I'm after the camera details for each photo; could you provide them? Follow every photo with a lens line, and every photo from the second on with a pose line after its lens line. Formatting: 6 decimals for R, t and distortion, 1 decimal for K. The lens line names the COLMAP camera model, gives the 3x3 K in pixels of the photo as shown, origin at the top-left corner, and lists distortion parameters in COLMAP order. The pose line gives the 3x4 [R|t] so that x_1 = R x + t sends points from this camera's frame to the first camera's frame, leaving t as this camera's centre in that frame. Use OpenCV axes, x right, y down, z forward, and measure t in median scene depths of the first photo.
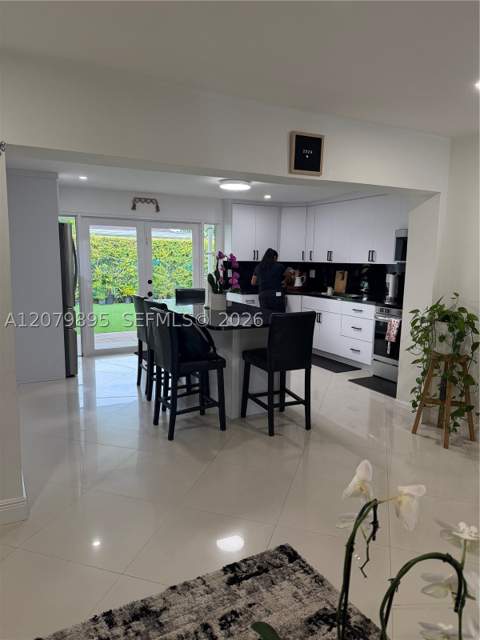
lens RADIAL K [[447.3, 0, 240.0], [0, 447.3, 320.0], [0, 0, 1]] dist [0.064497, -0.086768]
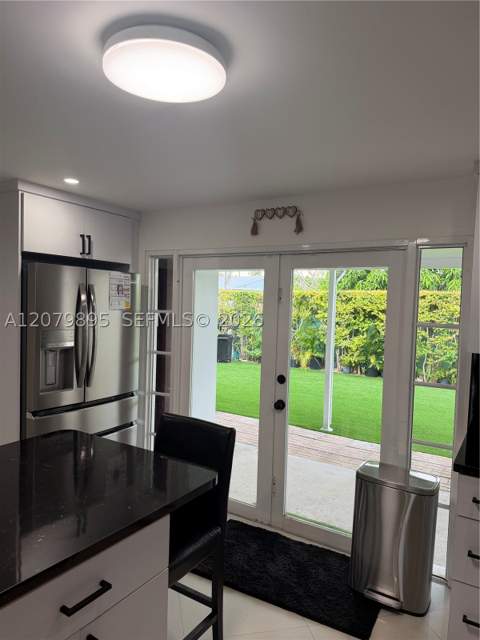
lens RADIAL K [[447.3, 0, 240.0], [0, 447.3, 320.0], [0, 0, 1]] dist [0.064497, -0.086768]
pose [[0.483309, 0.036081, -0.874706, 0.200103], [-0.151783, 0.987472, -0.043134, -0.125009], [0.862192, 0.153612, 0.482730, 0.753302]]
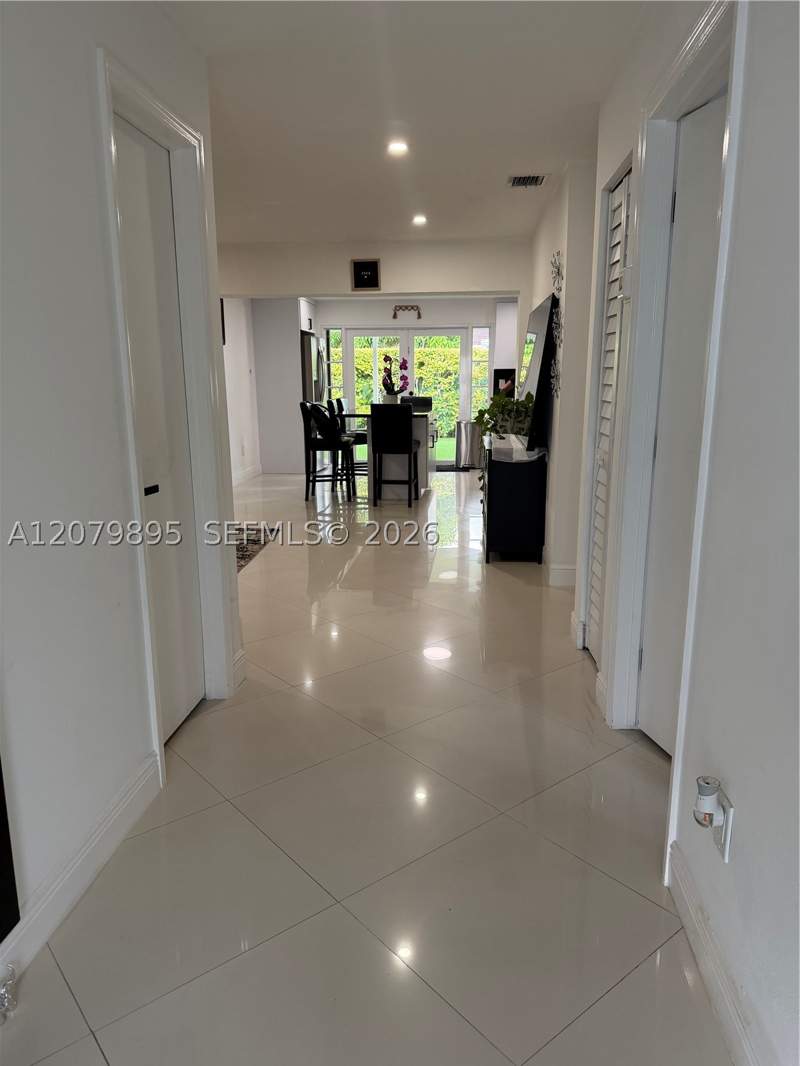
lens RADIAL K [[745.0, 0, 400.0], [0, 745.0, 533.0], [0, 0, 1]] dist [0.064497, -0.086768]
pose [[0.824112, 0.098703, -0.557761, 0.733505], [-0.066900, 0.994769, 0.077190, 0.095536], [0.562463, -0.026299, 0.826404, -0.362299]]
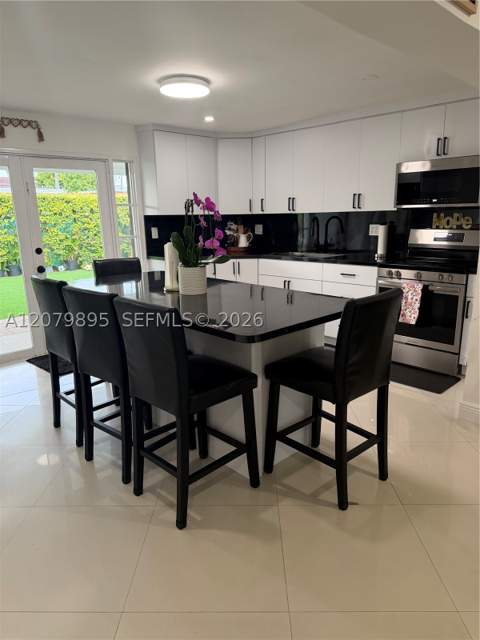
lens RADIAL K [[455.9, 0, 240.0], [0, 455.9, 320.0], [0, 0, 1]] dist [0.091170, -0.155261]
pose [[0.960213, -0.093787, 0.263048, -0.109114], [0.070813, 0.992905, 0.095521, -0.029278], [-0.270141, -0.073093, 0.960042, 0.271641]]
